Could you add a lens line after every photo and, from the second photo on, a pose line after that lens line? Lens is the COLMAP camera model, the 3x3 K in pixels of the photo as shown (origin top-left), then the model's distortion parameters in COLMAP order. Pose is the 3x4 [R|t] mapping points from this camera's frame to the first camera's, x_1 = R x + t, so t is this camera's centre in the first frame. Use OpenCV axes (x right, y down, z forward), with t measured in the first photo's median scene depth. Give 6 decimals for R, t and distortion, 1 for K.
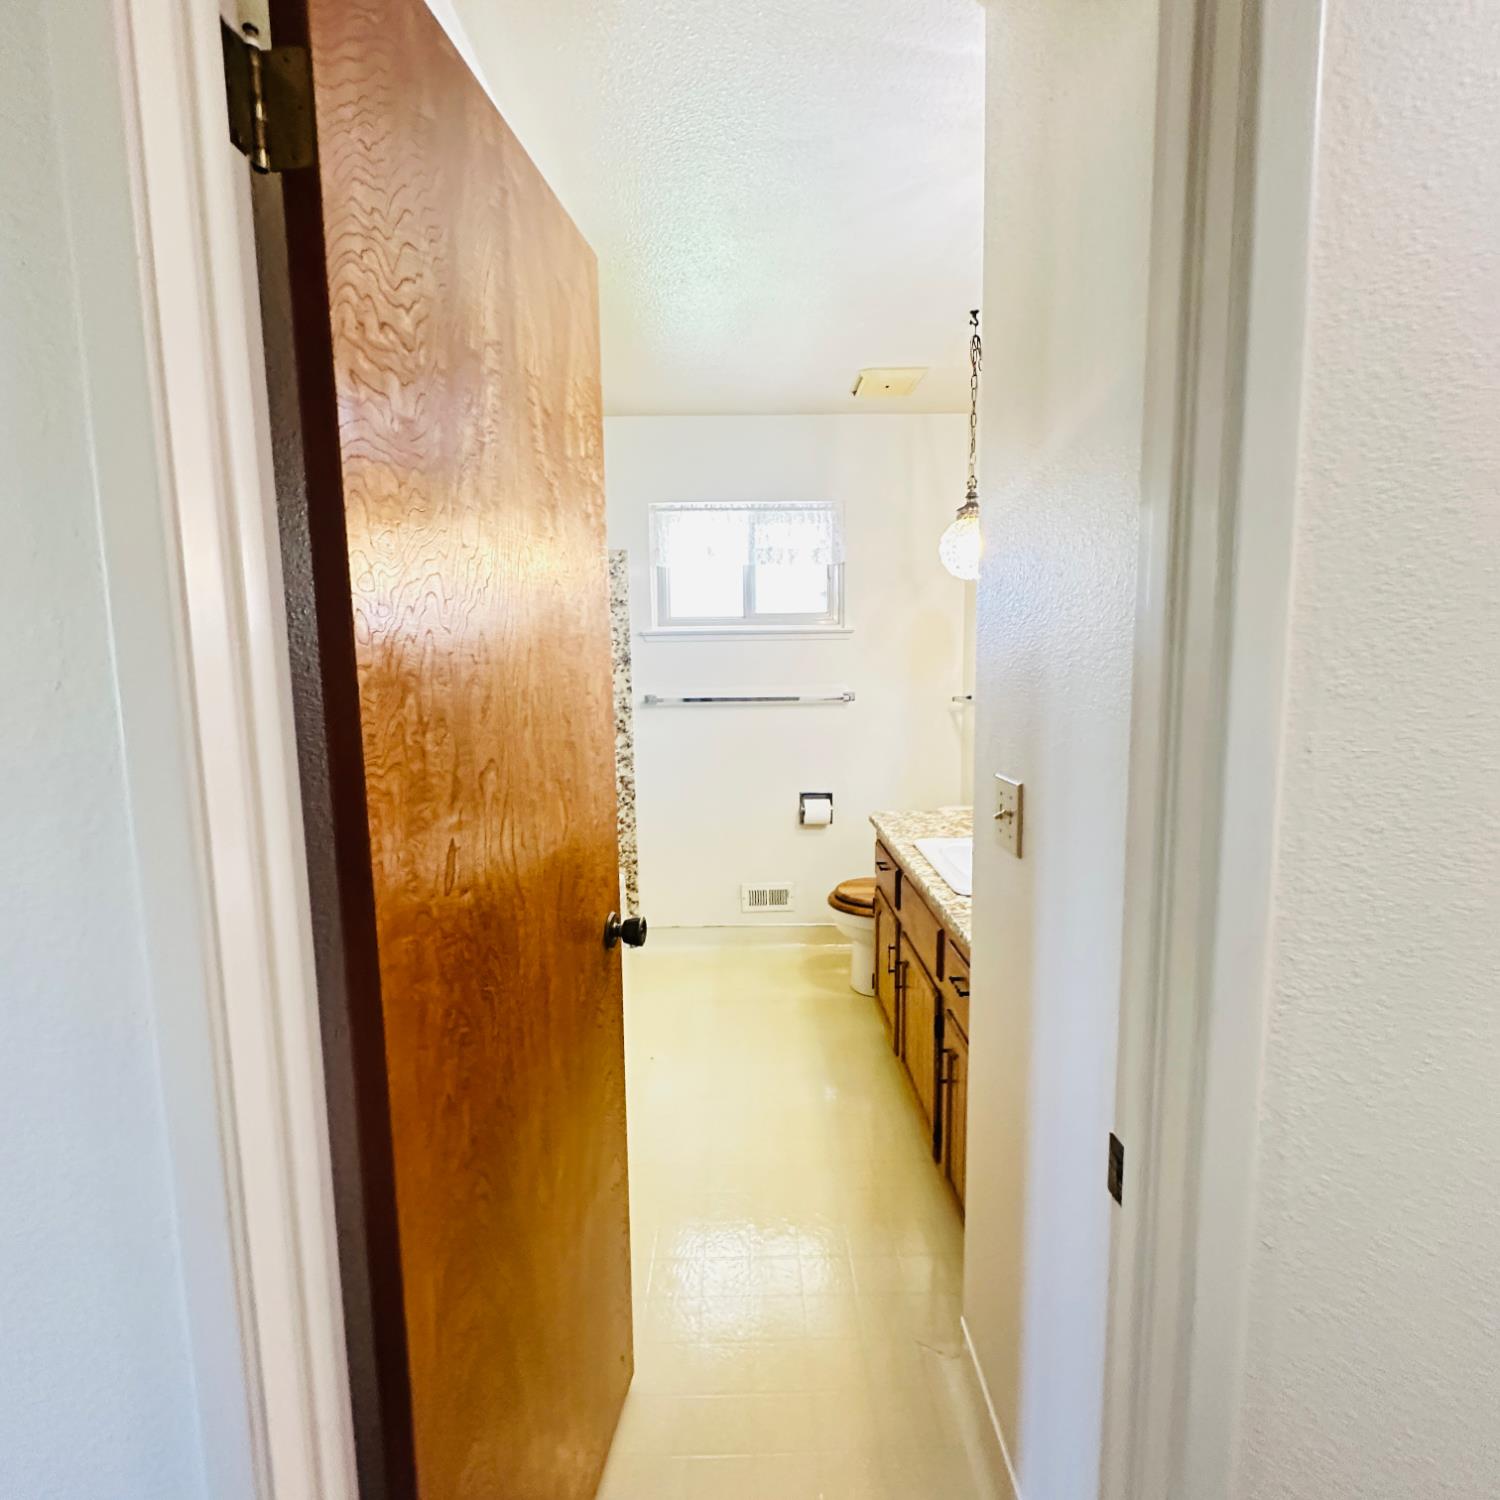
lens RADIAL K [[795.9, 0, 758.7], [0, 795.9, 735.4], [0, 0, 1]] dist [0.001864, -0.001915]
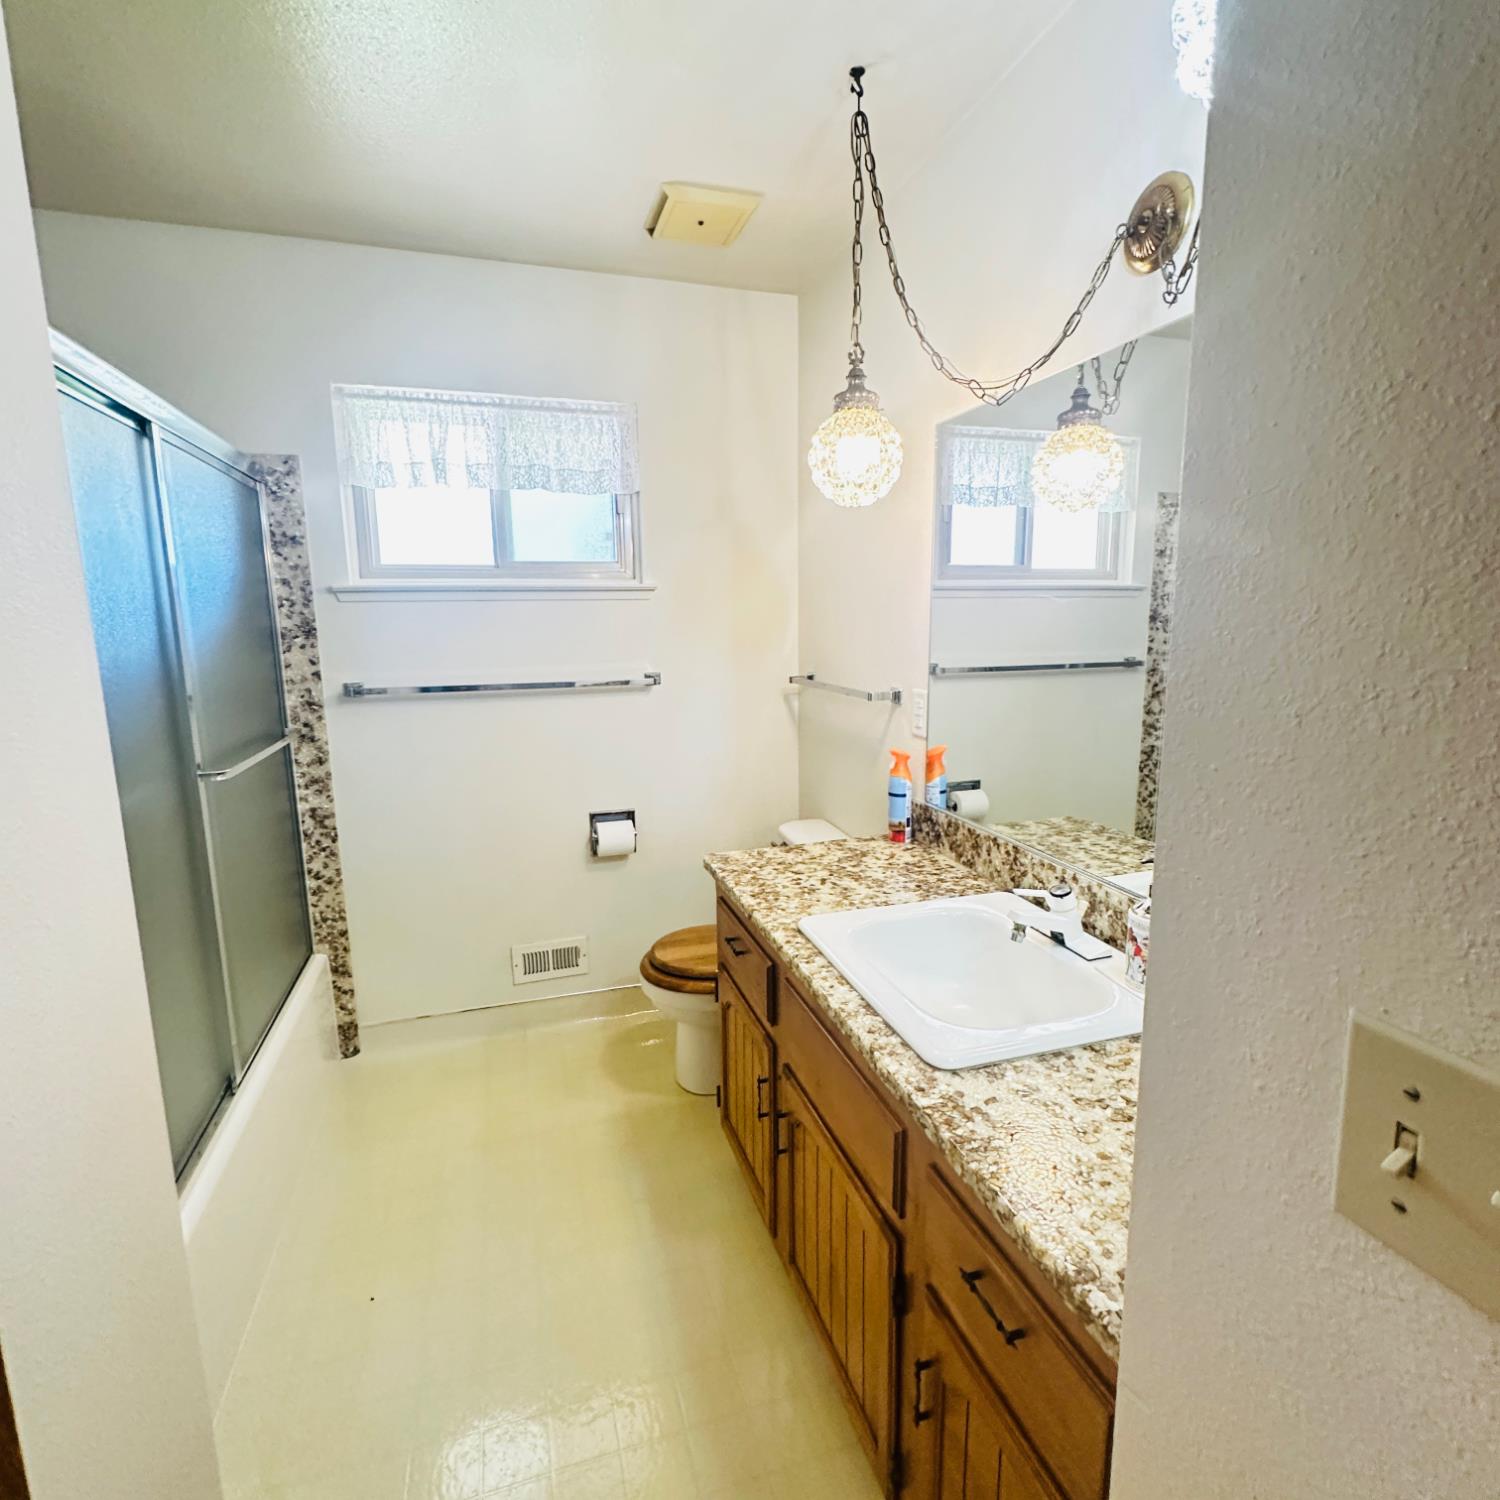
lens RADIAL K [[795.9, 0, 751.2], [0, 795.9, 748.4], [0, 0, 1]] dist [0.001864, -0.001915]
pose [[0.959361, -0.046019, 0.278405, -0.006003], [0.029213, 0.997508, 0.064218, -0.029748], [-0.280667, -0.053475, 0.958314, 0.274127]]
